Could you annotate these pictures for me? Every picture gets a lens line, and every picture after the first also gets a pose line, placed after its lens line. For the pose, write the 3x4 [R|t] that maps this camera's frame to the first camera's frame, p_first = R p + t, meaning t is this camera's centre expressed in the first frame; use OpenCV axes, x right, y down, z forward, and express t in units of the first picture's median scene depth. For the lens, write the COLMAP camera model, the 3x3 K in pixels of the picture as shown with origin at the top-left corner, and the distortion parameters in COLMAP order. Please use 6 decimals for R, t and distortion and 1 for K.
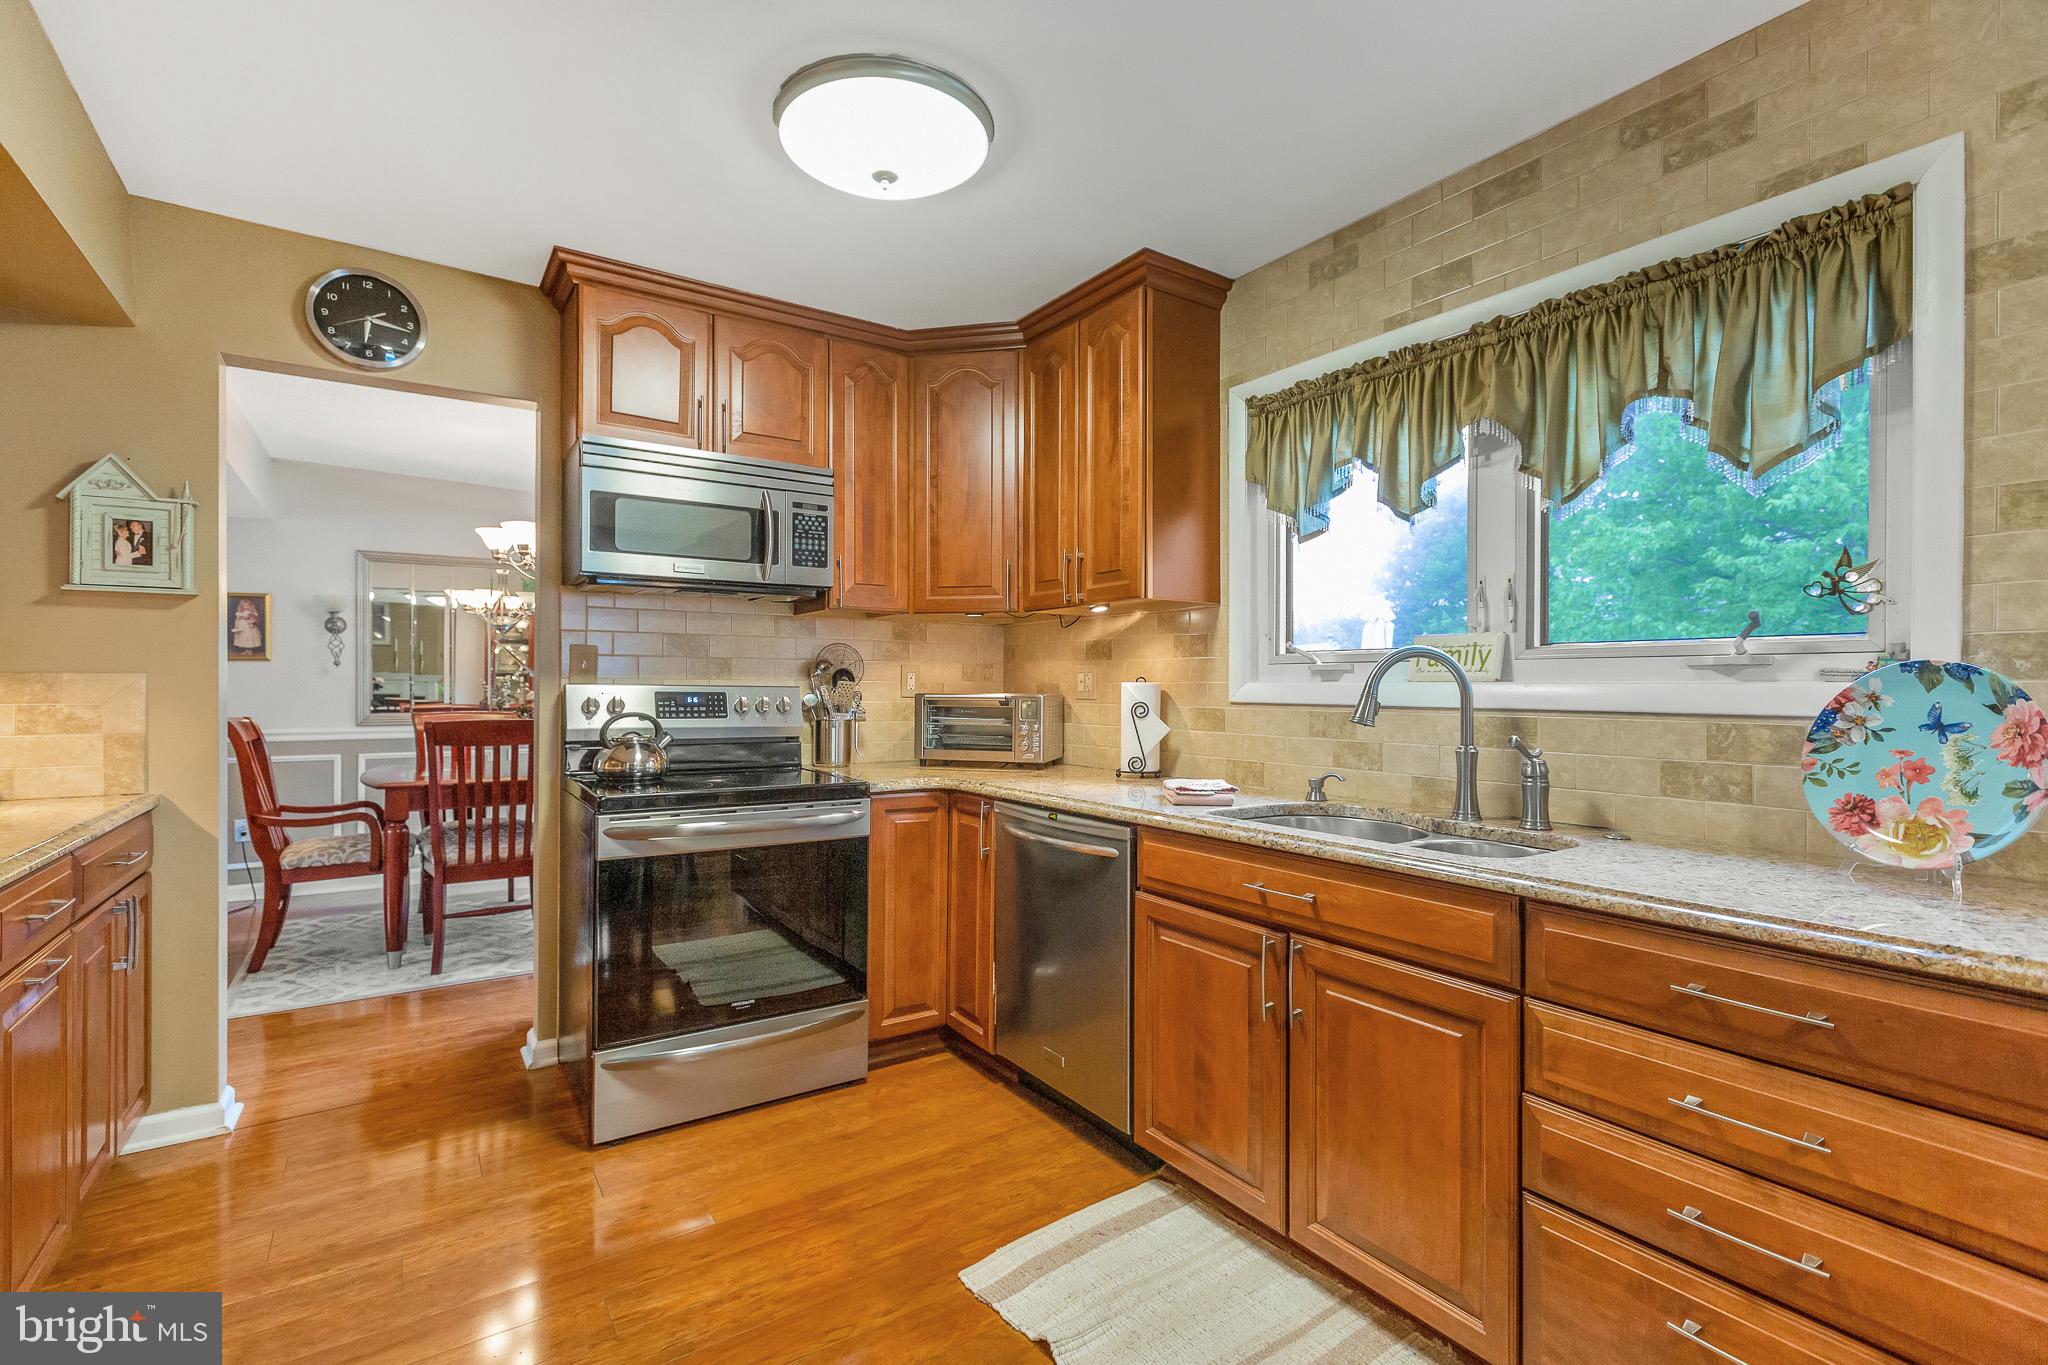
lens RADIAL K [[910.6, 0, 1016.5], [0, 910.6, 684.4], [0, 0, 1]] dist [0.000405, -0.001044]
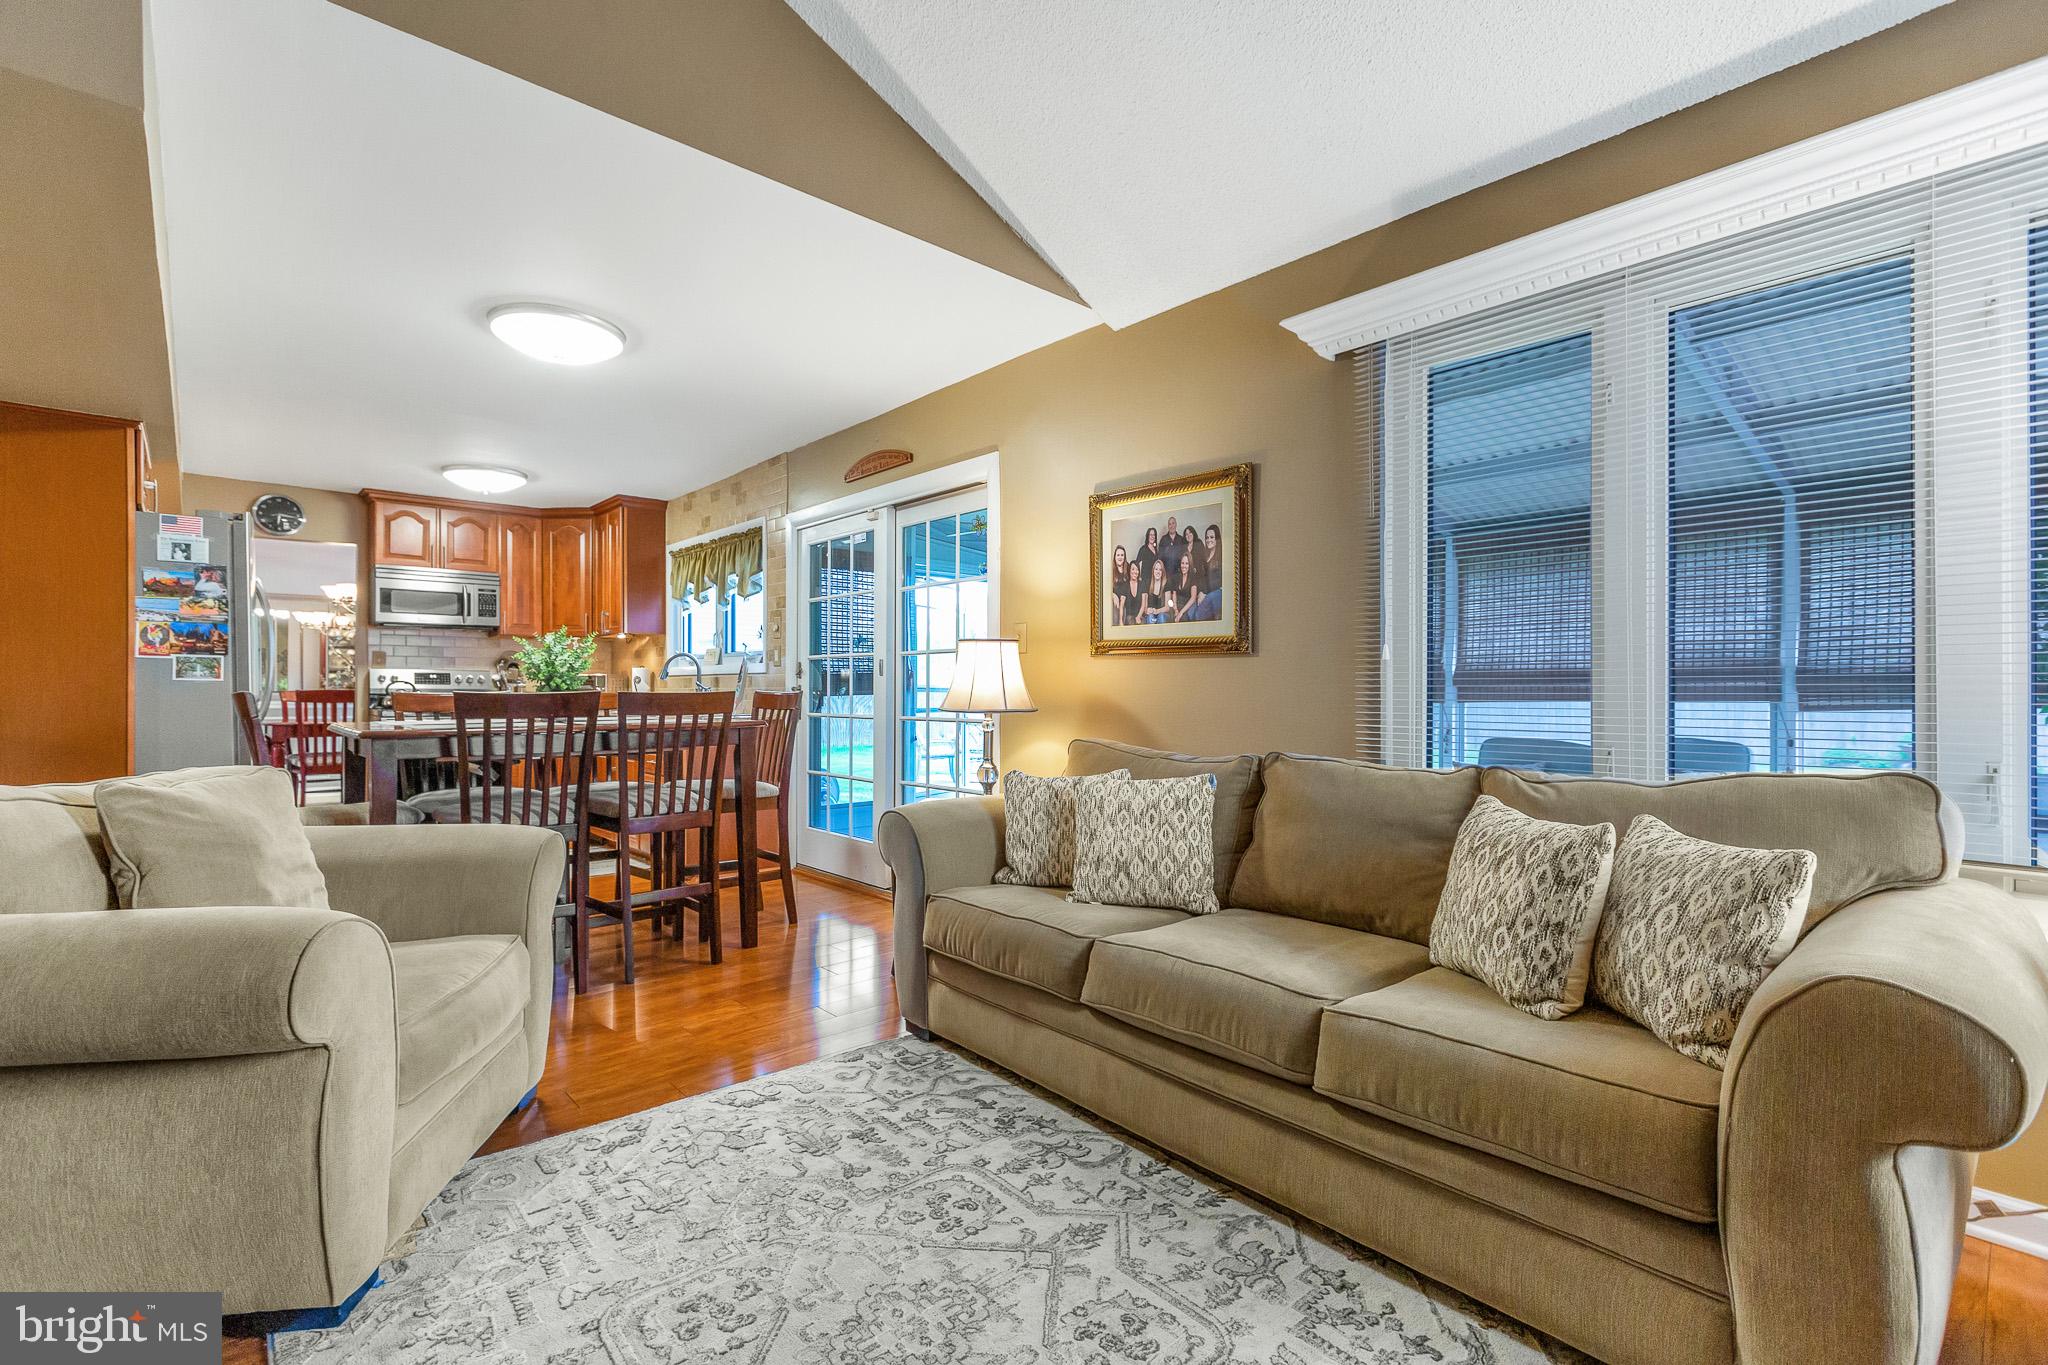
lens RADIAL K [[910.6, 0, 1019.4], [0, 910.6, 687.4], [0, 0, 1]] dist [0.000405, -0.001044]
pose [[0.990879, -0.003422, 0.134712, 0.839579], [0.003842, 0.999989, -0.002858, 0.061765], [-0.134700, 0.003349, 0.990881, -1.534047]]
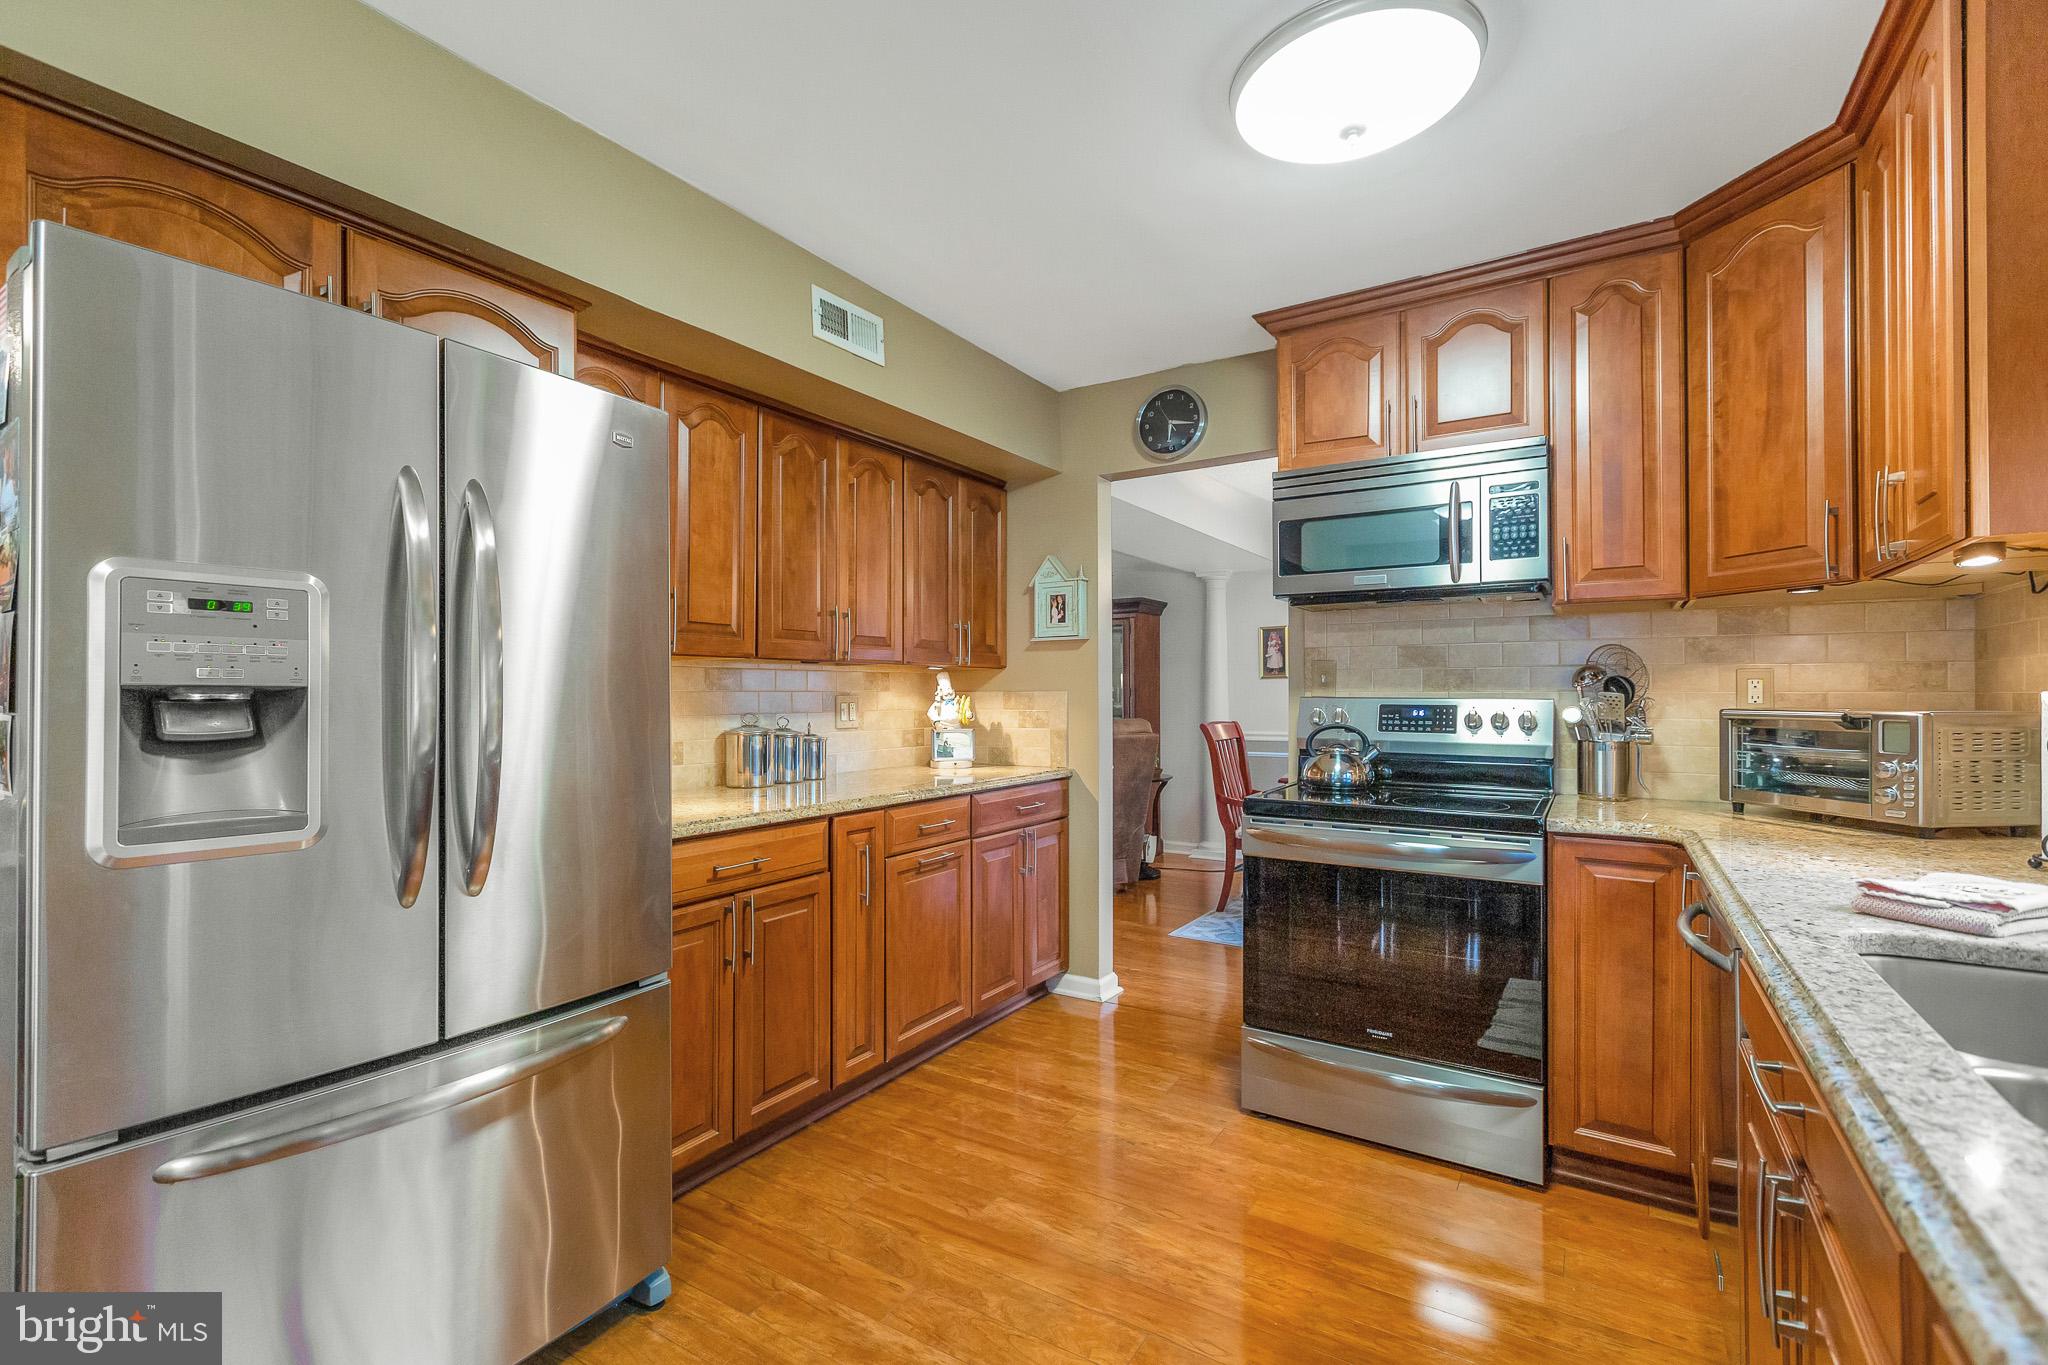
lens RADIAL K [[910.6, 0, 1007.5], [0, 910.6, 681.4], [0, 0, 1]] dist [0.000405, -0.001044]
pose [[0.400658, -0.017607, -0.916059, 0.386306], [0.004356, 0.999841, -0.017312, -0.001653], [0.916217, 0.002946, 0.400671, 0.242230]]
